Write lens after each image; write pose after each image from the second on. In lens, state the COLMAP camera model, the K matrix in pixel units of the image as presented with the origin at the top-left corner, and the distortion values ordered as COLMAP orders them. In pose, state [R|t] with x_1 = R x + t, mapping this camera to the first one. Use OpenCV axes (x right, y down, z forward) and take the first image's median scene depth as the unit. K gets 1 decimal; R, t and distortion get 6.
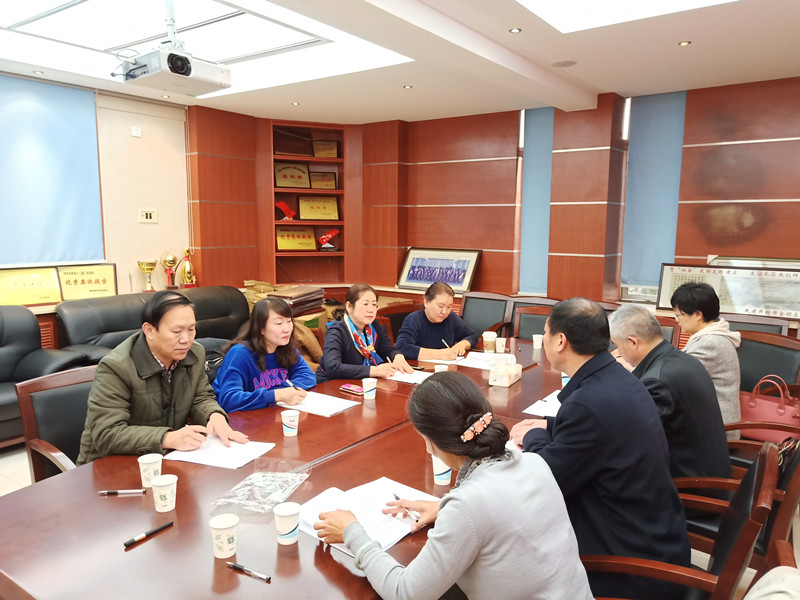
lens RADIAL K [[610.1, 0, 400.0], [0, 610.1, 300.0], [0, 0, 1]] dist [0.037677, -0.000231]
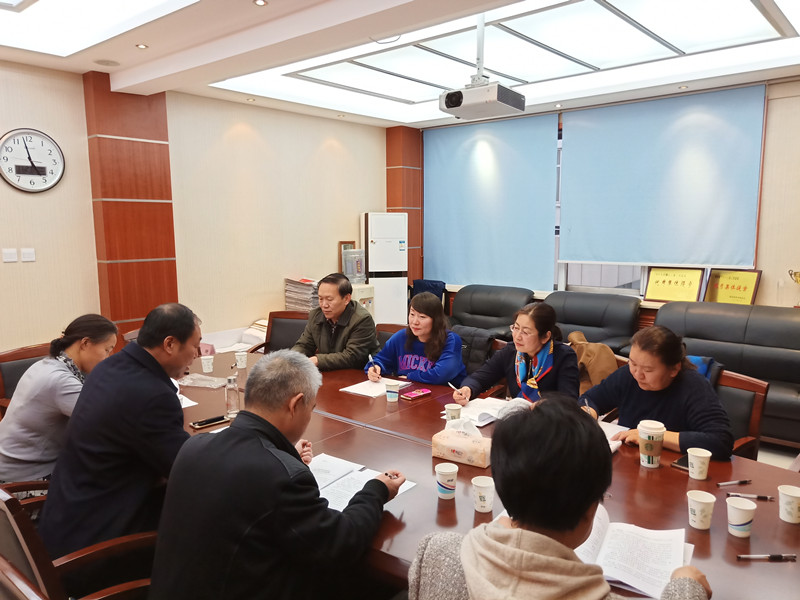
lens RADIAL K [[622.5, 0, 402.6], [0, 622.5, 312.0], [0, 0, 1]] dist [0.010746, -0.006519]
pose [[-0.071343, 0.125269, -0.989554, 0.478766], [-0.117424, 0.984129, 0.133048, -0.057799], [0.990516, 0.125690, -0.055501, 0.519607]]
